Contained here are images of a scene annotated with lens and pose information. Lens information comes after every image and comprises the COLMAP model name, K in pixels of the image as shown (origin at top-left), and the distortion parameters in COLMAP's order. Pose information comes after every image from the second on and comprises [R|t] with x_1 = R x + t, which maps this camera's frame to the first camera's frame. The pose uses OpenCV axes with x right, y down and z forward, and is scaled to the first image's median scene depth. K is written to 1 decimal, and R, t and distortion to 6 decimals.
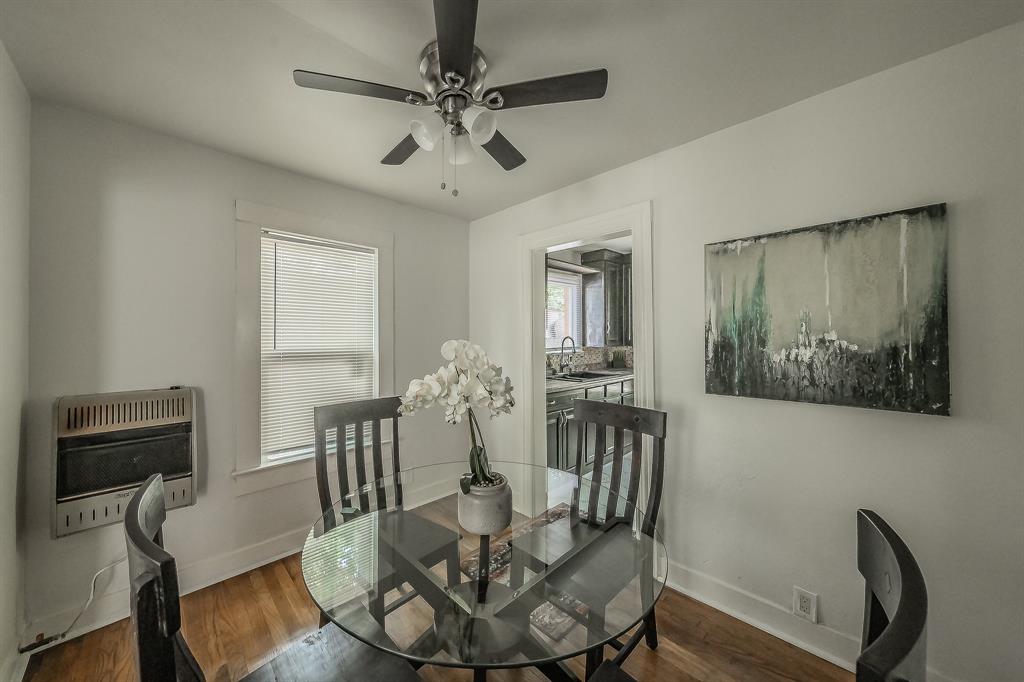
lens RADIAL K [[350.6, 0, 511.2], [0, 350.6, 332.4], [0, 0, 1]] dist [0.000437, 0.000352]
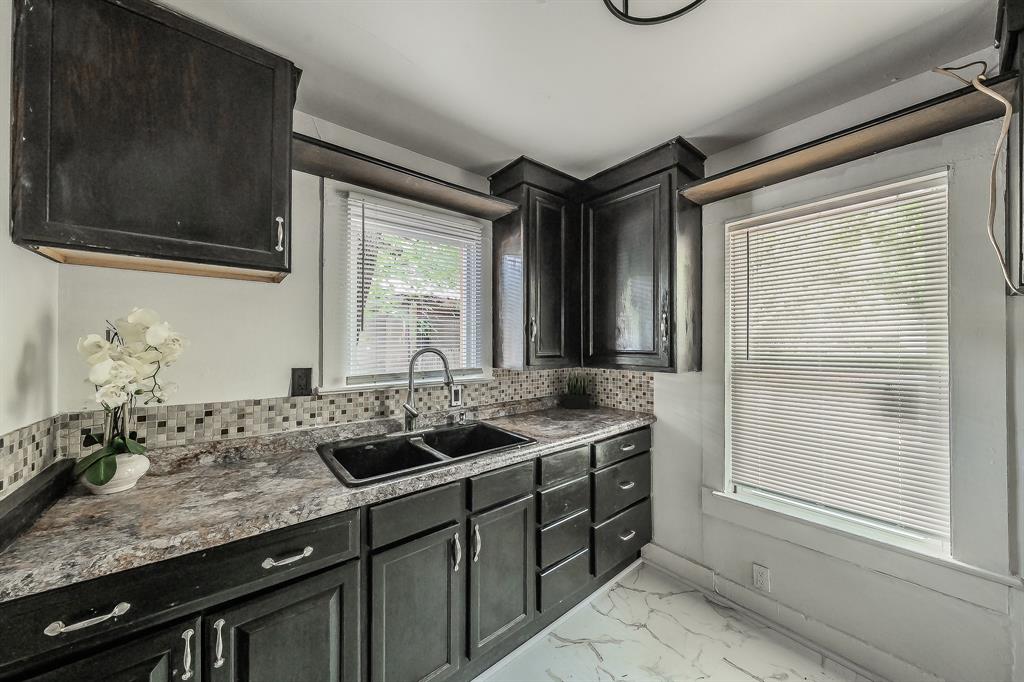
lens RADIAL K [[350.6, 0, 509.4], [0, 350.6, 342.4], [0, 0, 1]] dist [0.000437, 0.000352]
pose [[0.992842, -0.000224, -0.119434, 0.596648], [0.001281, 0.999961, 0.008777, 0.002165], [0.119427, -0.008867, 0.992803, 1.077266]]
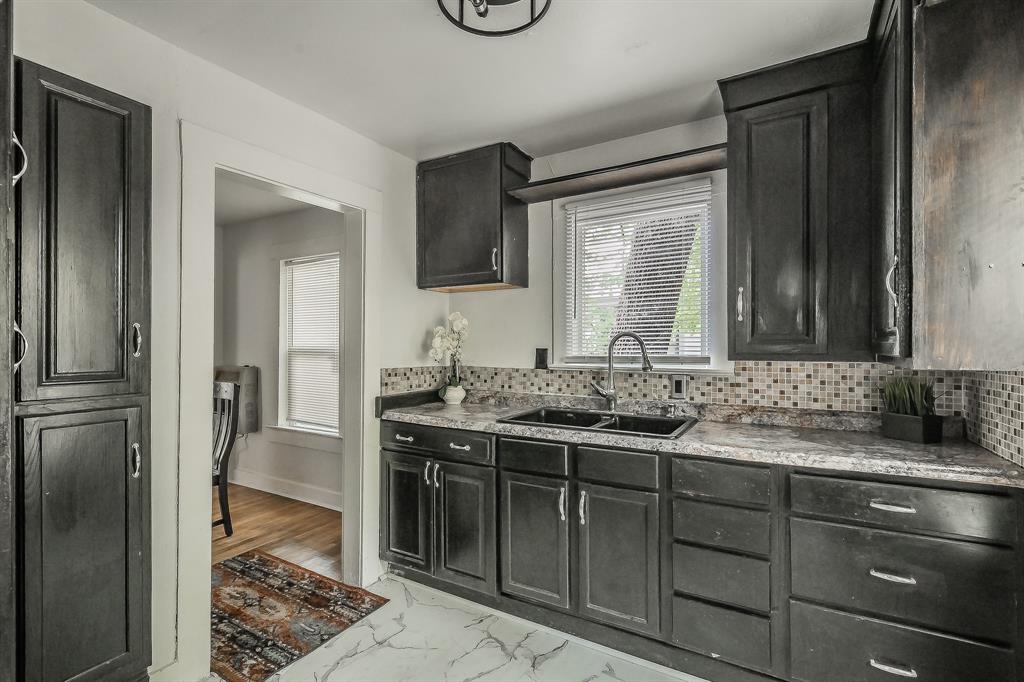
lens RADIAL K [[515.5, 0, 510.2], [0, 515.5, 339.7], [0, 0, 1]] dist [0.032111, 0.000812]
pose [[0.213848, -0.008300, -0.976832, 1.455144], [0.015850, 0.999862, -0.005026, 0.043007], [0.976738, -0.014408, 0.213950, 1.353372]]
